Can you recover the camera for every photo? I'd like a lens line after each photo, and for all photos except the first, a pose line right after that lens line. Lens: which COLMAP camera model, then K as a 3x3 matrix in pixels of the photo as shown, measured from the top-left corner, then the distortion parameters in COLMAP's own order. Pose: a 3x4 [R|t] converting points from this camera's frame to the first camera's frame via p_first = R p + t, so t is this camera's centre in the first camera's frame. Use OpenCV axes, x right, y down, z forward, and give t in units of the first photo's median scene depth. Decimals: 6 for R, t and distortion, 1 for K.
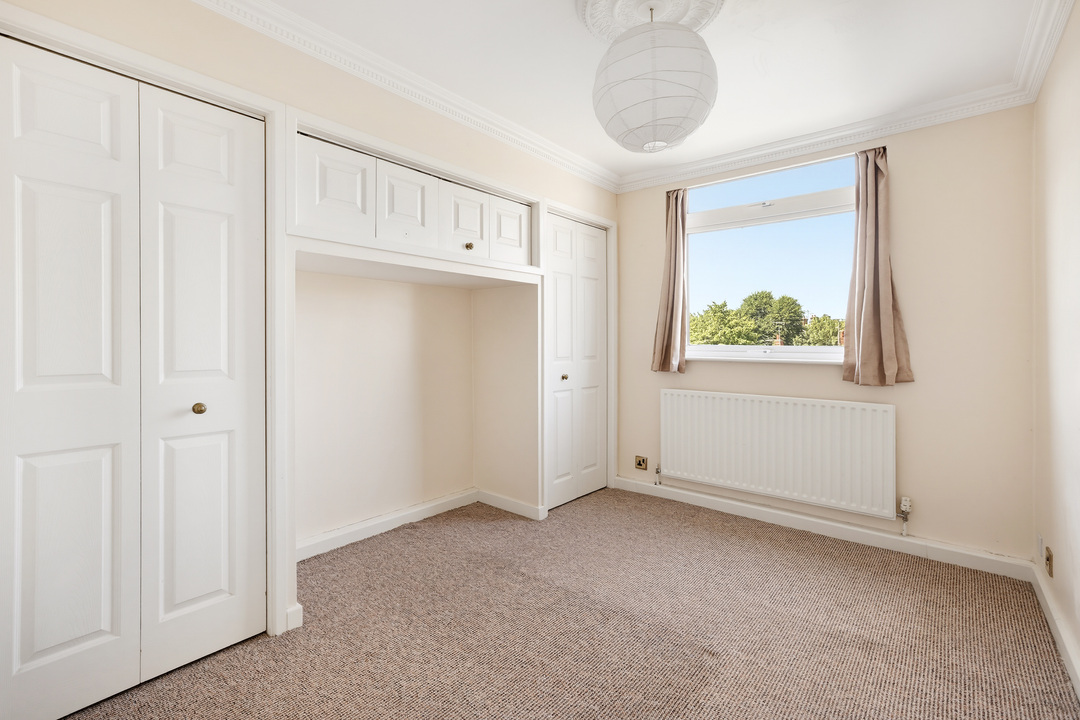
lens RADIAL K [[461.0, 0, 568.6], [0, 461.0, 342.5], [0, 0, 1]] dist [0.000097, 0.000098]
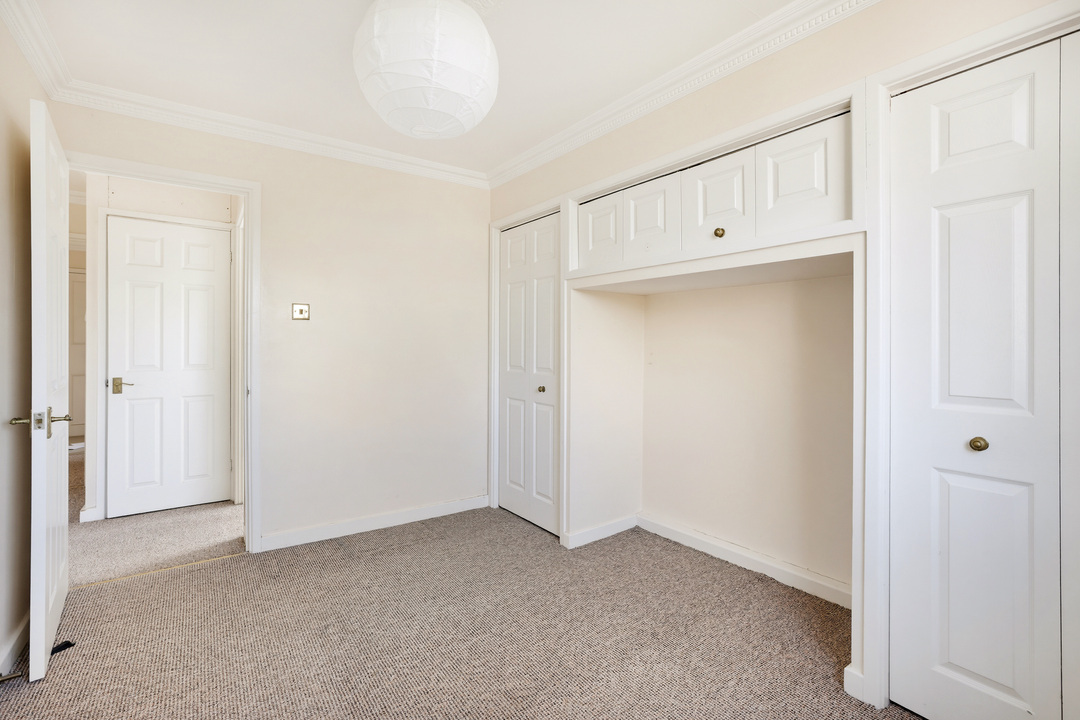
lens RADIAL K [[481.4, 0, 539.5], [0, 481.4, 348.0], [0, 0, 1]] dist [-0.018198, 0.000664]
pose [[-0.245211, -0.002283, -0.969467, 0.644458], [-0.010497, 0.999945, 0.000301, -0.011664], [0.969413, 0.010251, -0.245221, 0.906592]]
